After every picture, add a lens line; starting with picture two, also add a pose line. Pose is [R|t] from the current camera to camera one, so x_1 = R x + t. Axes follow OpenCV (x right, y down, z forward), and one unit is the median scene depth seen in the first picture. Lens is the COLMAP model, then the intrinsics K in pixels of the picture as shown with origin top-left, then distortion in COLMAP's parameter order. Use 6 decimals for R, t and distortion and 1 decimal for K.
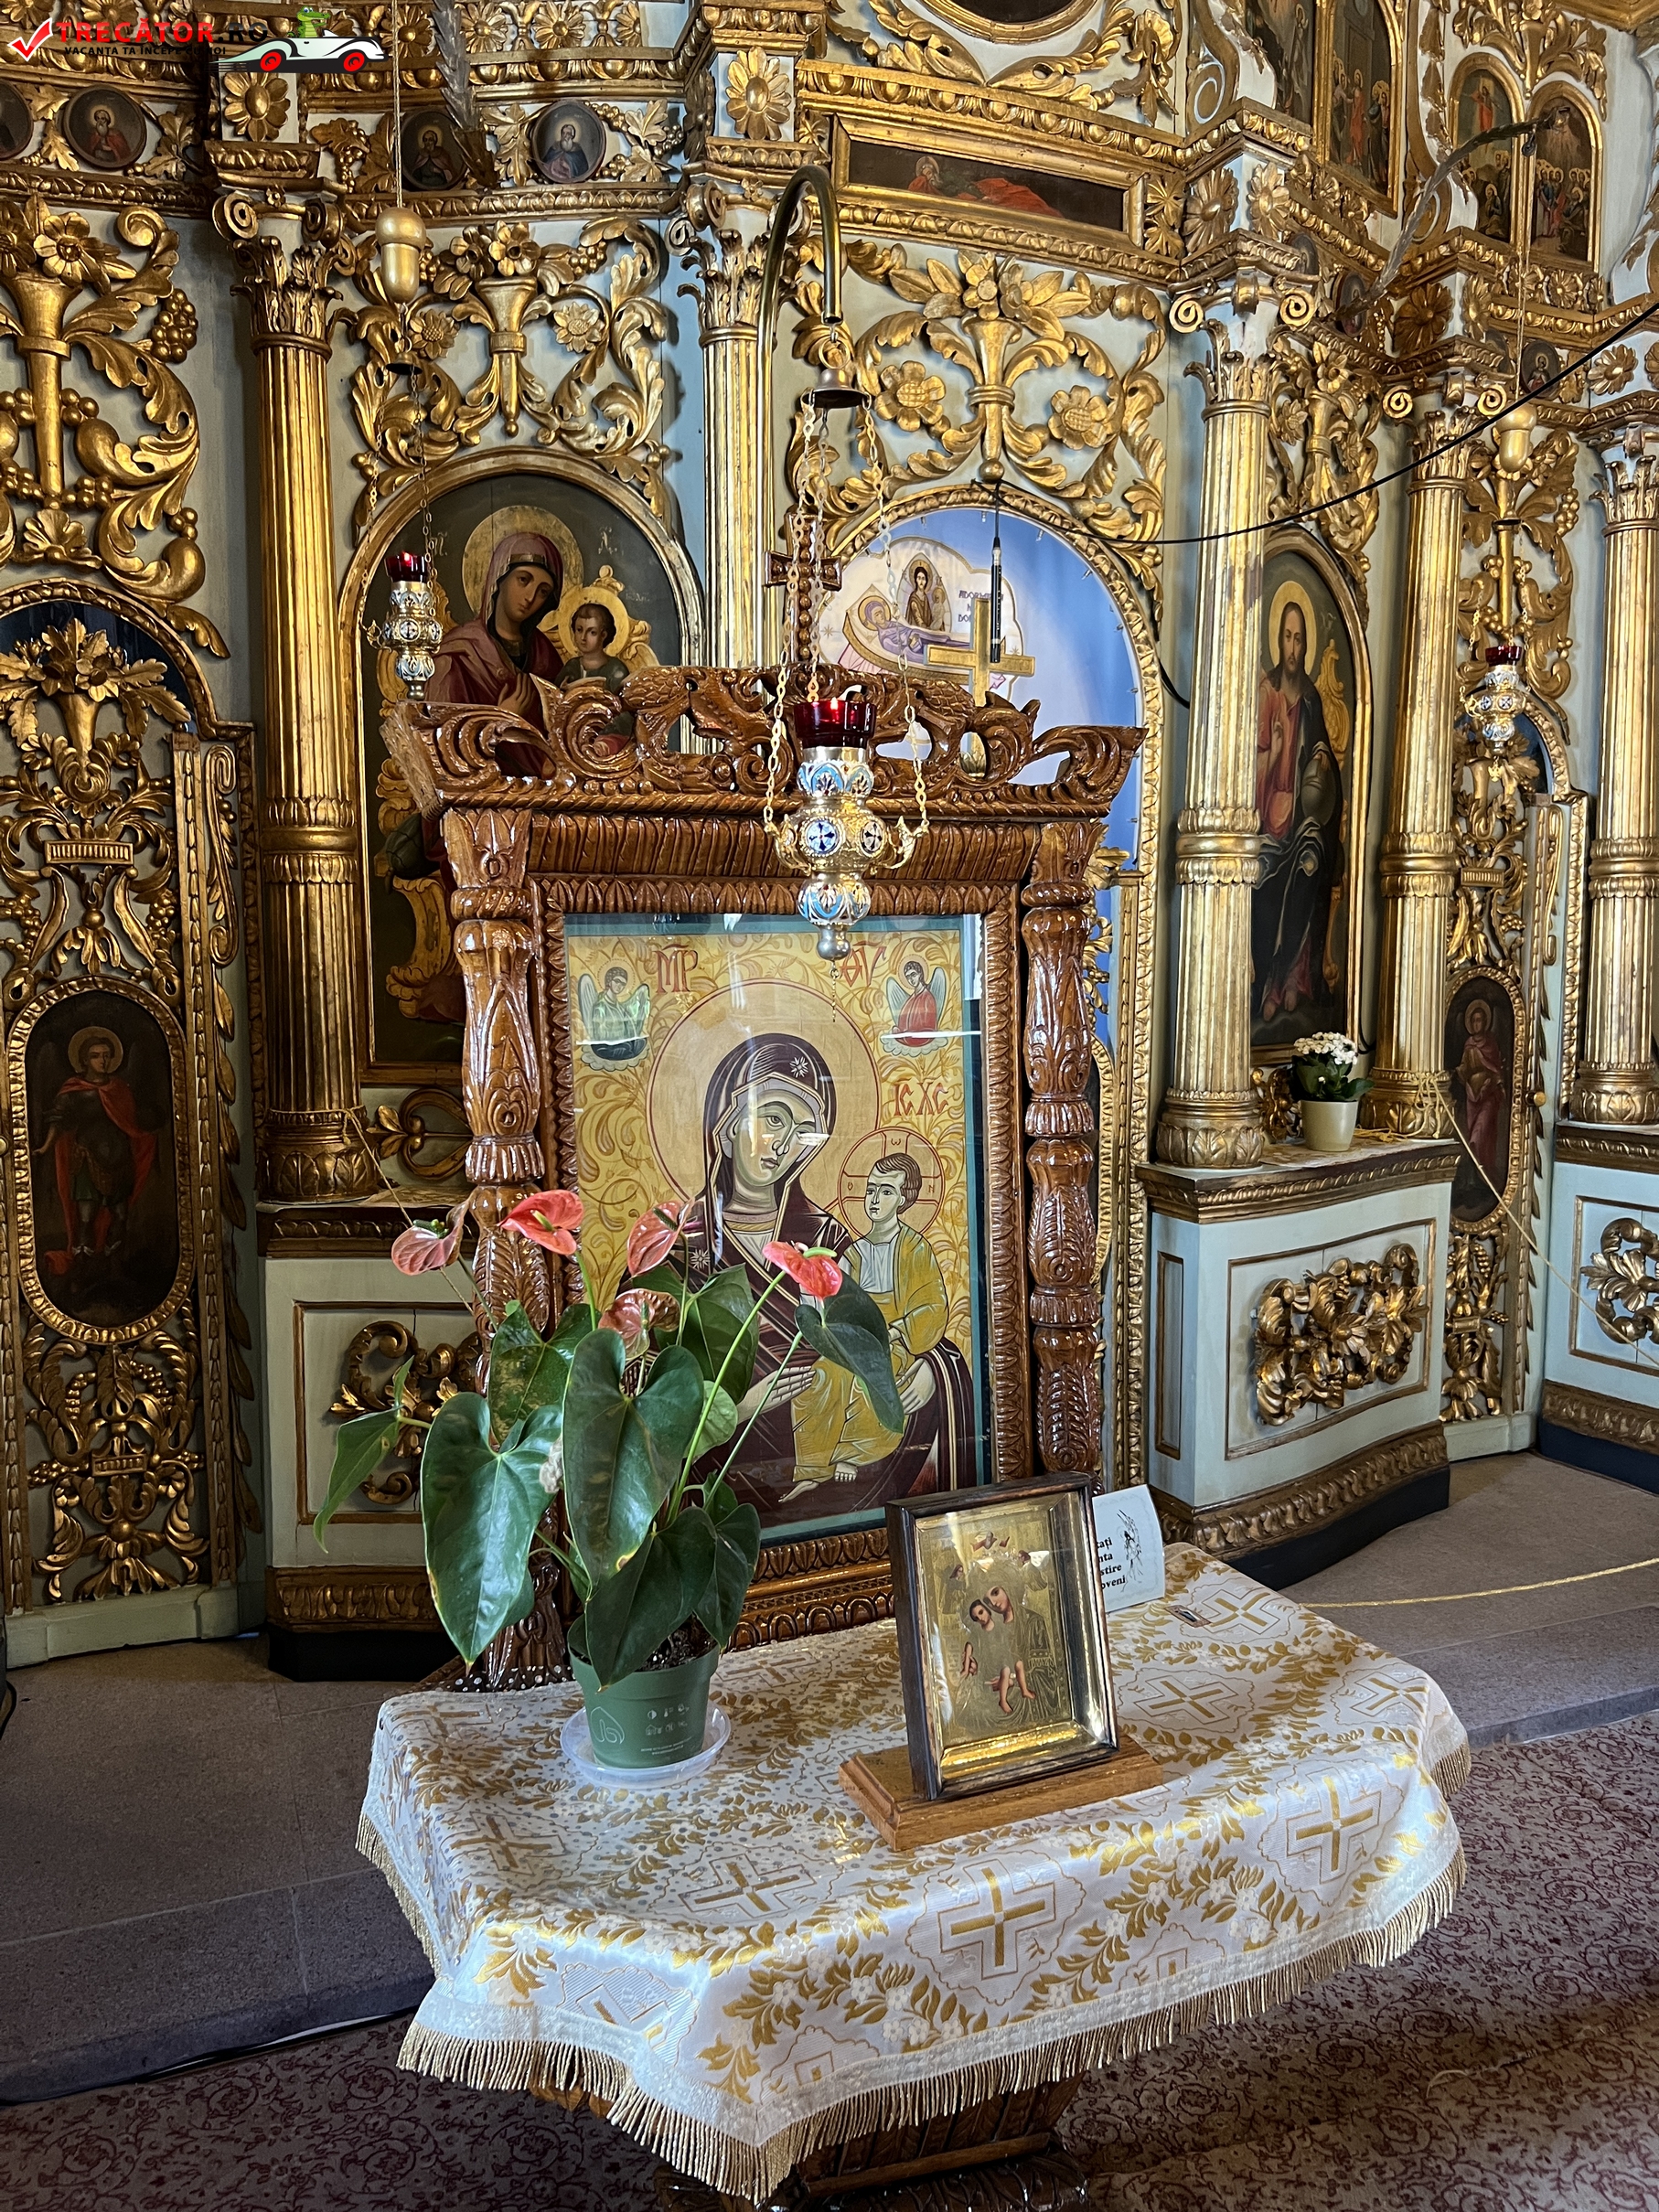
lens RADIAL K [[1673.5, 0, 829.5], [0, 1673.5, 1106.0], [0, 0, 1]] dist [0.079269, -0.100690]
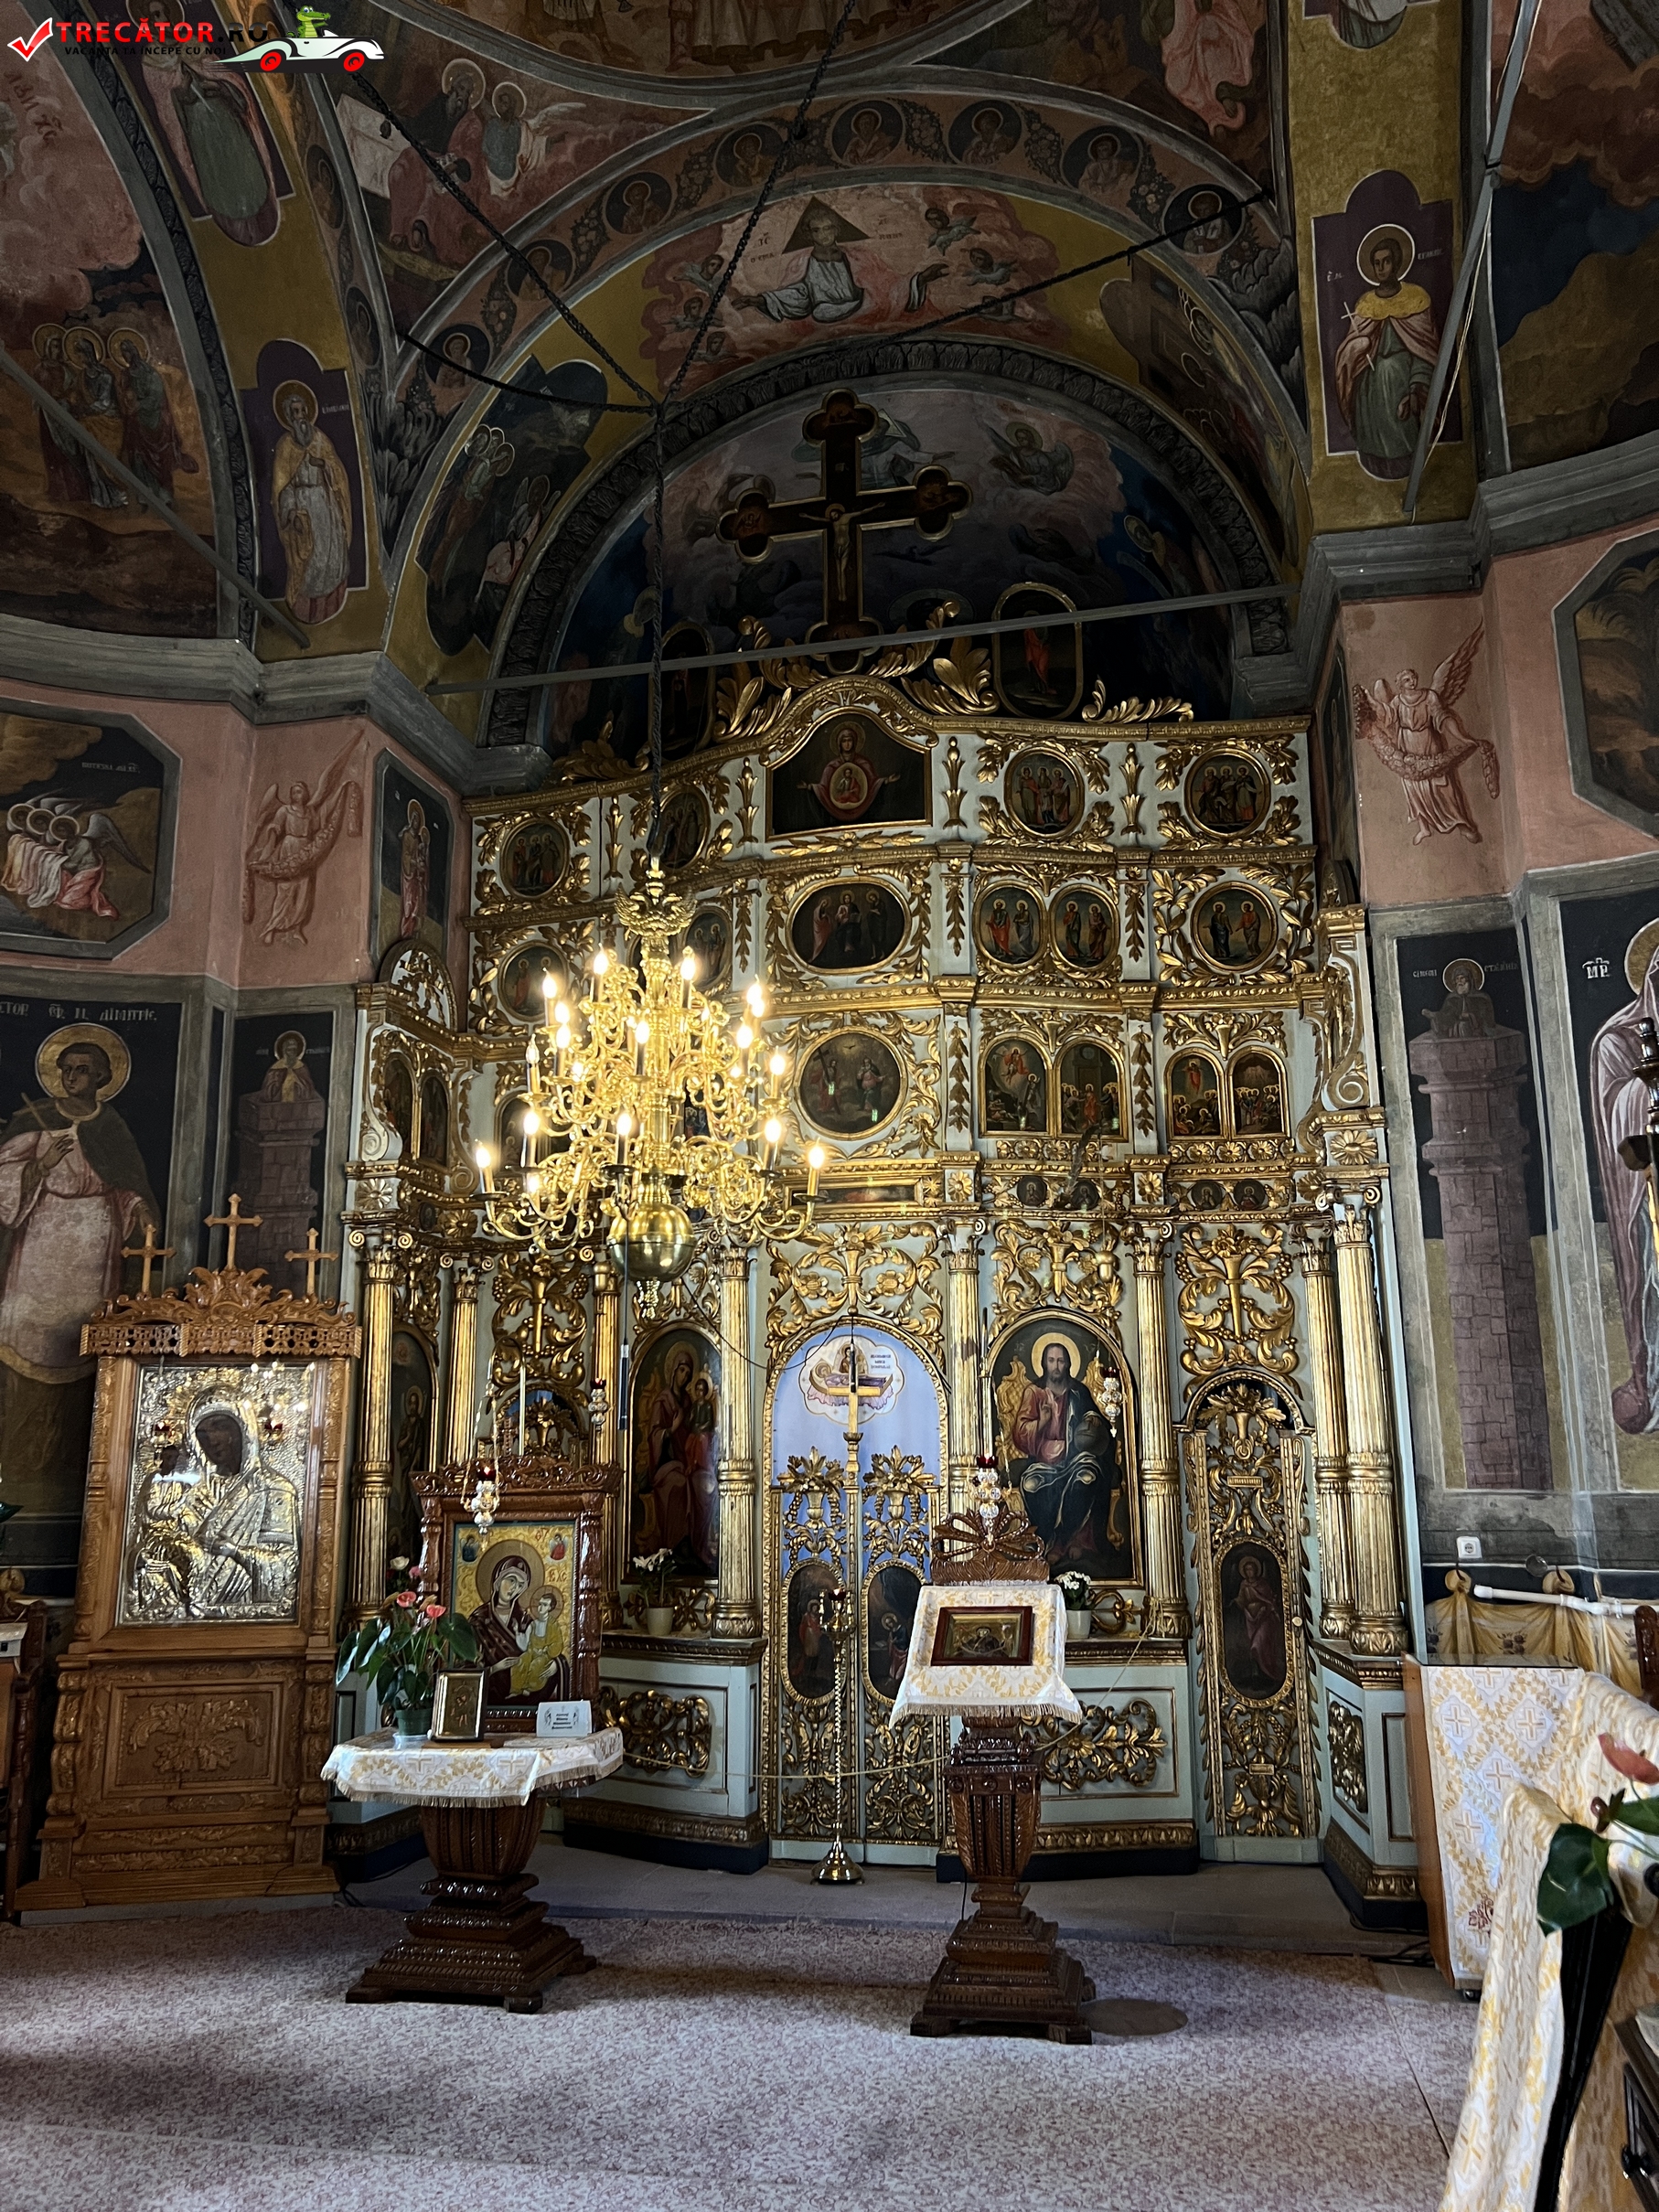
lens RADIAL K [[1673.5, 0, 829.5], [0, 1673.5, 1106.0], [0, 0, 1]] dist [0.079269, -0.100690]
pose [[0.817024, -0.133059, -0.561041, 1.446678], [-0.050817, 0.952608, -0.299927, 0.047071], [0.574360, 0.273558, 0.771542, -0.893997]]
